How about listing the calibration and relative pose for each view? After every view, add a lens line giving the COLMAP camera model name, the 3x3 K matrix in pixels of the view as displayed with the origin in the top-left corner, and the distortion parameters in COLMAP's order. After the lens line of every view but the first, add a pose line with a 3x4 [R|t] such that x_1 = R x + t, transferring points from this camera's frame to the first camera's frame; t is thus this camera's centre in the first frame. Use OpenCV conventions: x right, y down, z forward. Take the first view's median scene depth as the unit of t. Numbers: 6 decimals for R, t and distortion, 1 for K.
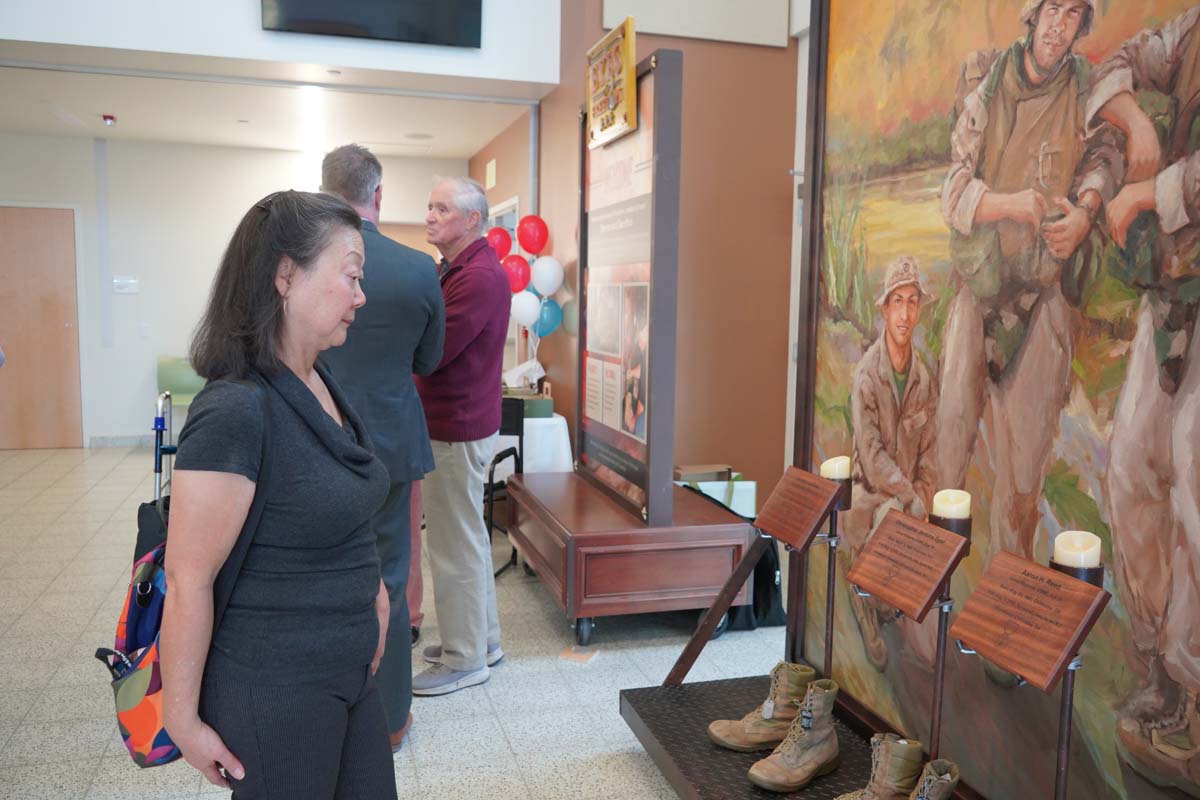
lens RADIAL K [[960.0, 0, 600.0], [0, 960.0, 400.0], [0, 0, 1]] dist [-0.008673, 0.008899]
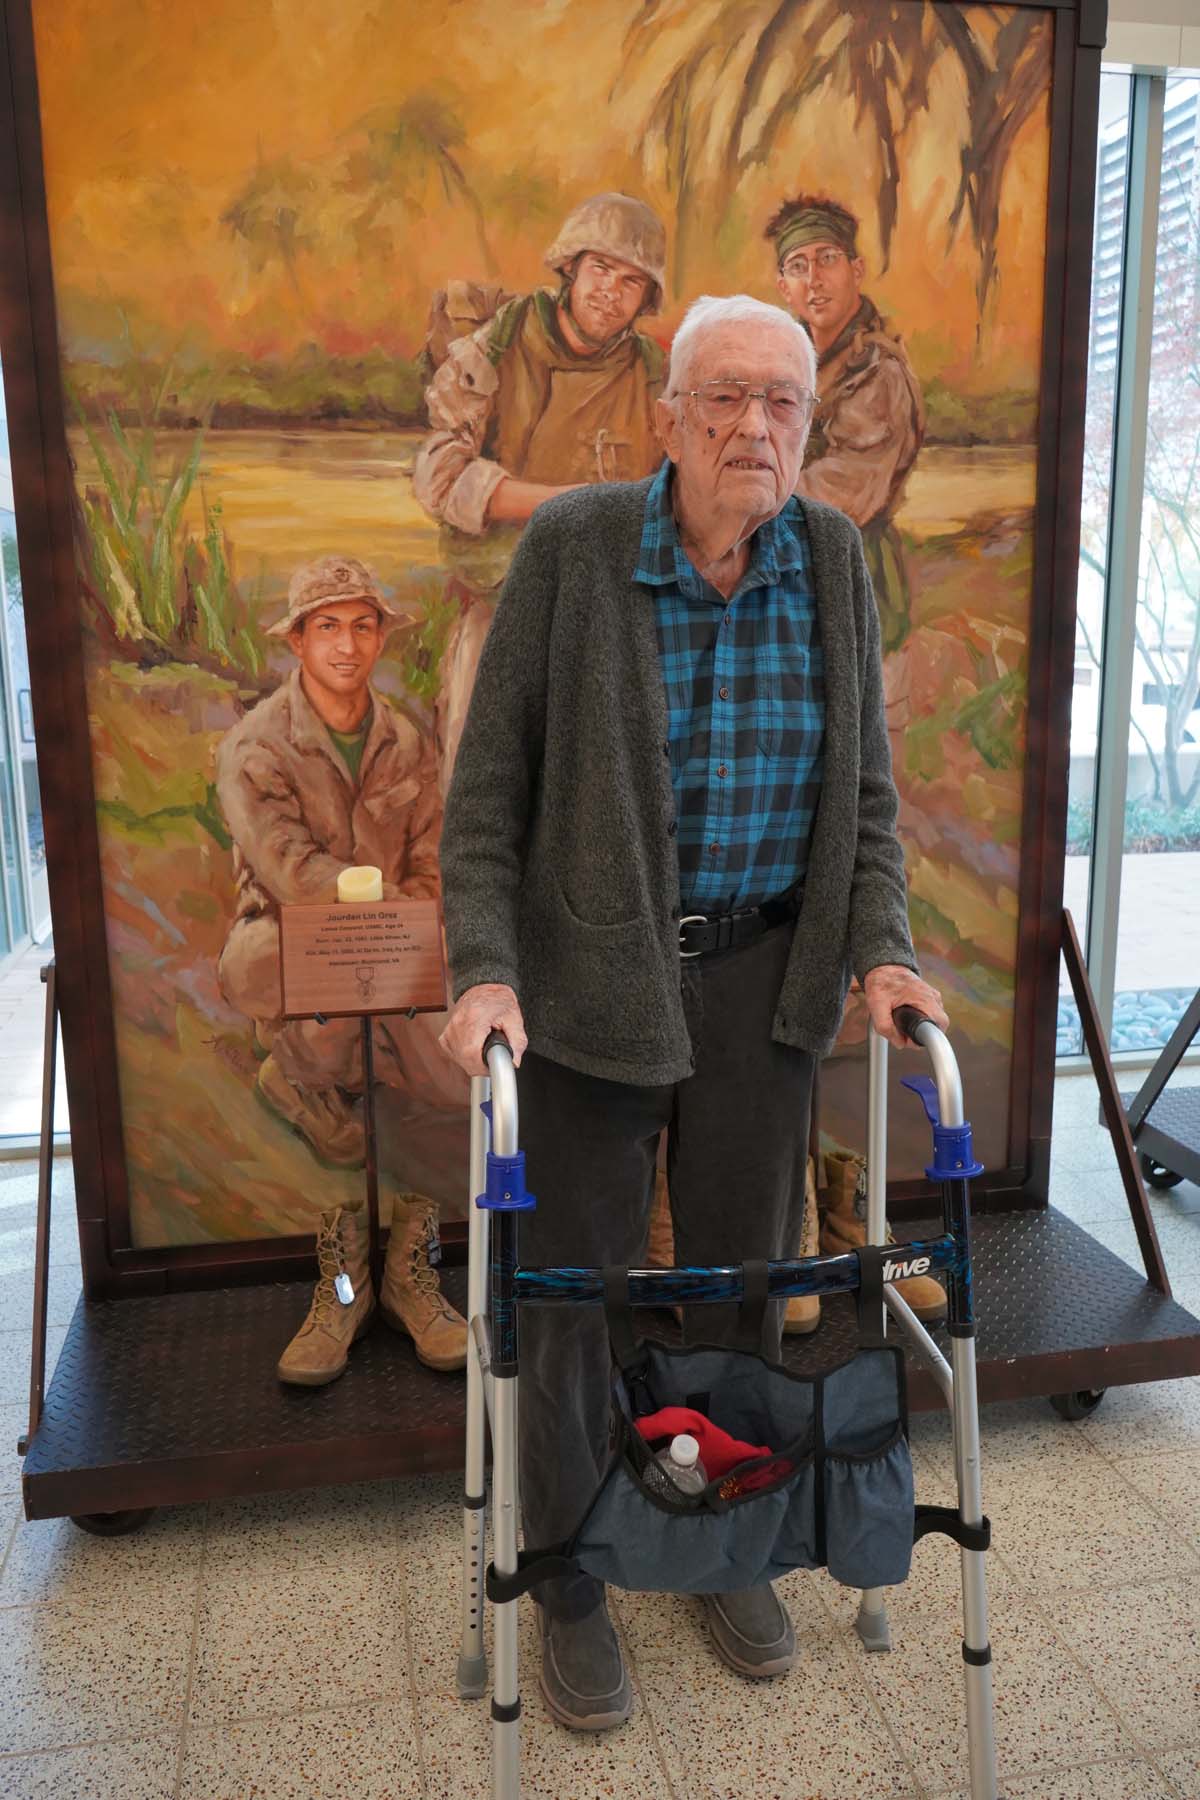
lens RADIAL K [[1440.0, 0, 600.0], [0, 1440.0, 900.0], [0, 0, 1]] dist [-0.008673, 0.008899]
pose [[0.090061, -0.213252, 0.972837, -0.732845], [0.120626, 0.971951, 0.201891, -0.103920], [-0.988604, 0.099167, 0.113258, 0.766614]]
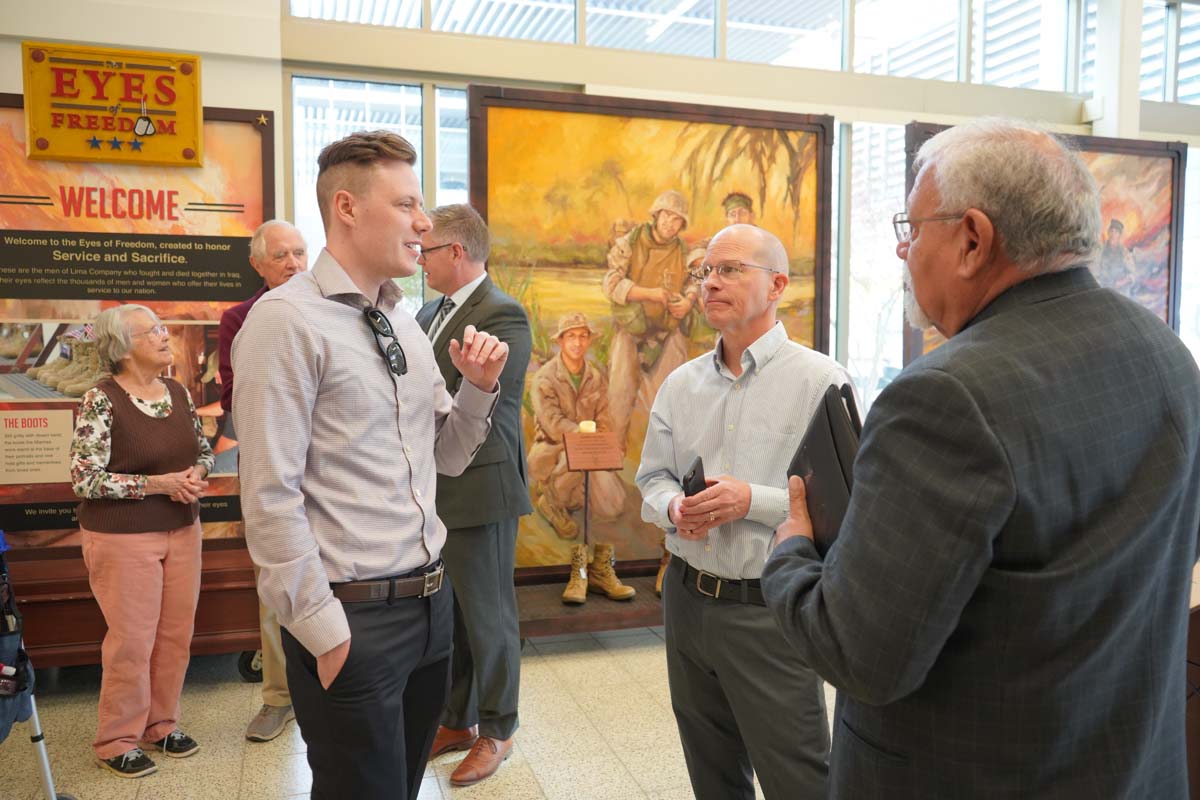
lens RADIAL K [[960.0, 0, 600.0], [0, 960.0, 400.0], [0, 0, 1]] dist [-0.008673, 0.008899]
pose [[-0.013295, -0.087251, 0.996098, -1.657175], [0.102740, 0.990794, 0.088157, -0.148282], [-0.994619, 0.103511, -0.004208, 1.030023]]
